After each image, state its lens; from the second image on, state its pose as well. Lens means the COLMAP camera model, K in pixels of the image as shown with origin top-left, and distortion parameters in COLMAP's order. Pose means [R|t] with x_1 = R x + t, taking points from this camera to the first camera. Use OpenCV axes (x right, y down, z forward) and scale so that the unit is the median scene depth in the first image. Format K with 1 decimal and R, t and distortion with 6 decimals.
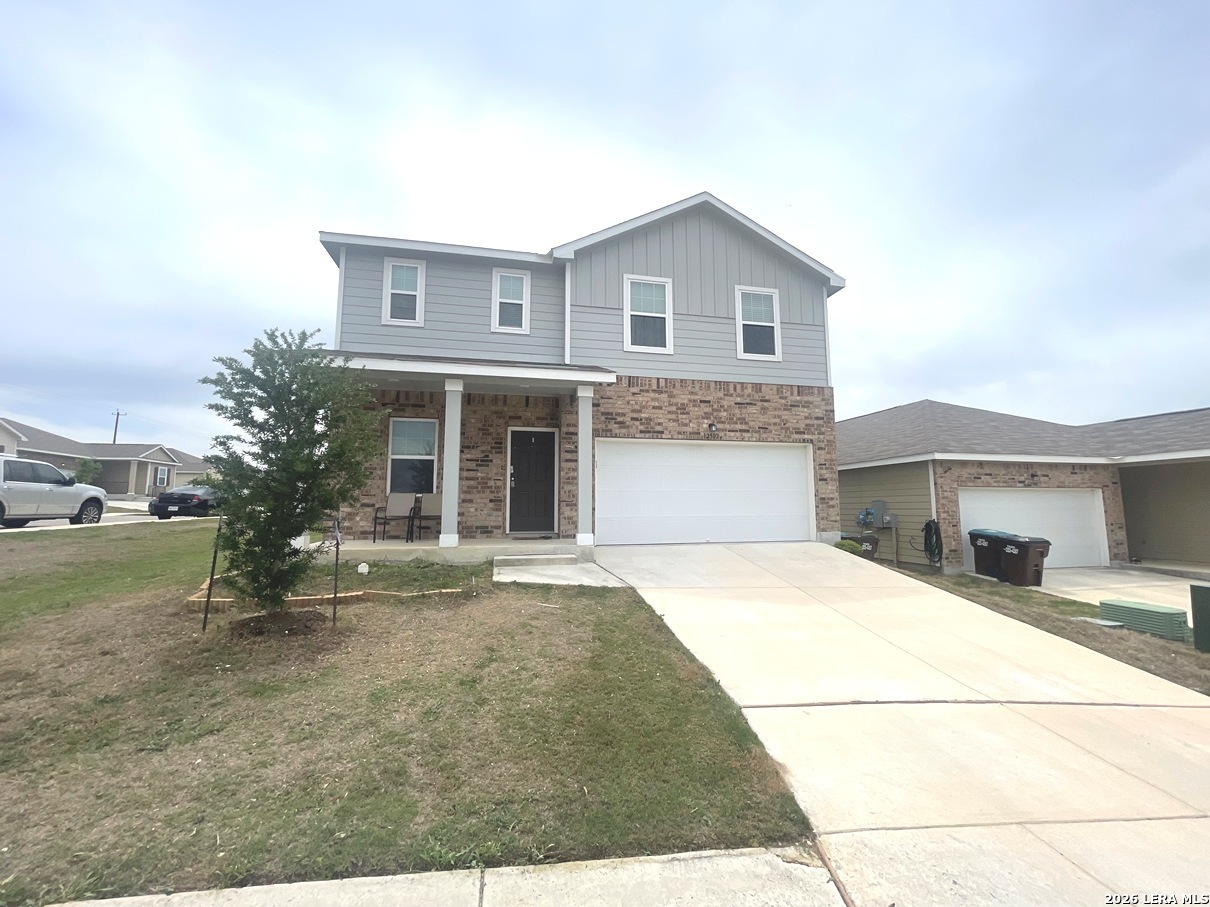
lens RADIAL K [[485.9, 0, 605.0], [0, 485.9, 453.5], [0, 0, 1]] dist [0.000817, -0.002752]
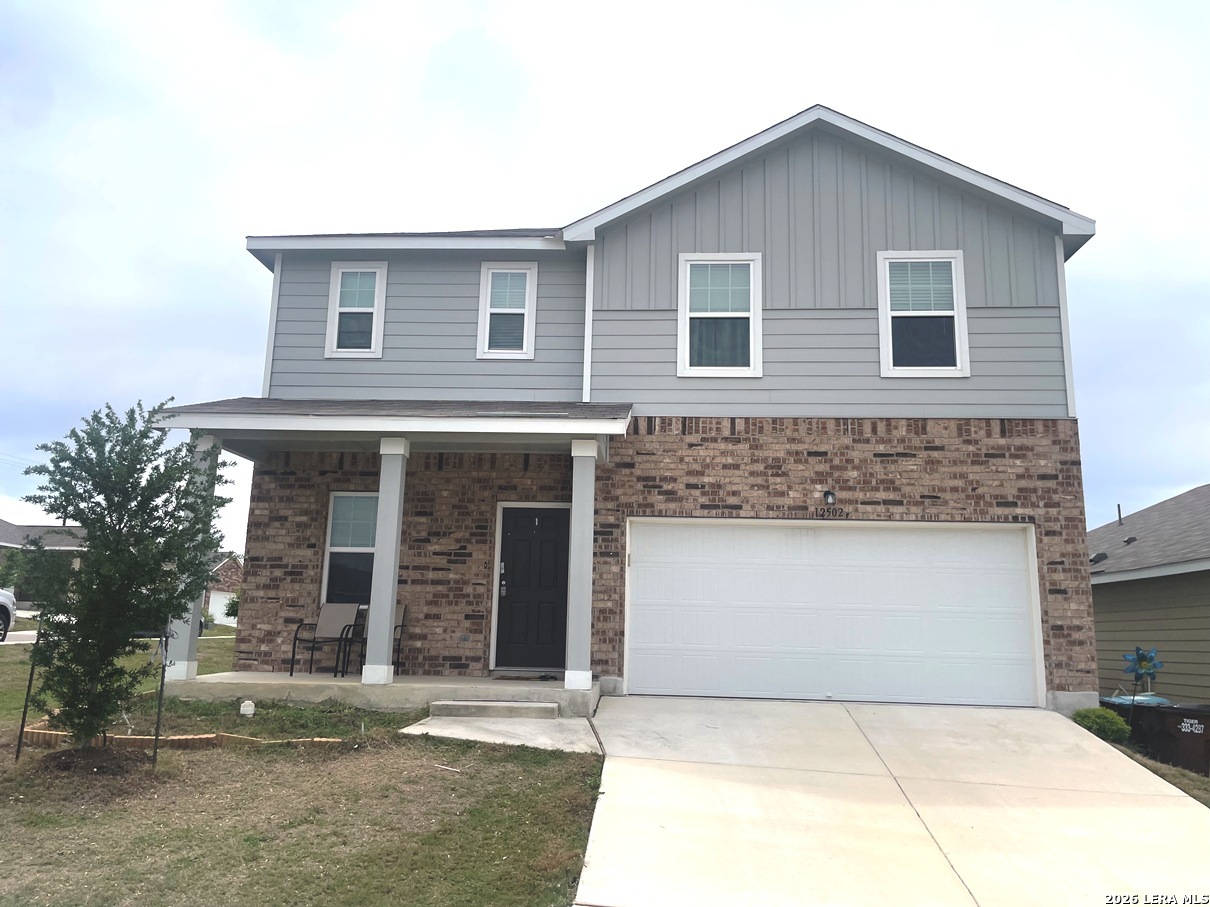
lens RADIAL K [[913.5, 0, 605.0], [0, 913.5, 453.5], [0, 0, 1]] dist [0.109707, -0.155546]
pose [[0.962813, -0.028745, -0.268636, 0.263156], [0.004969, 0.996040, -0.088772, -0.009843], [0.270124, 0.084136, 0.959142, -0.139421]]
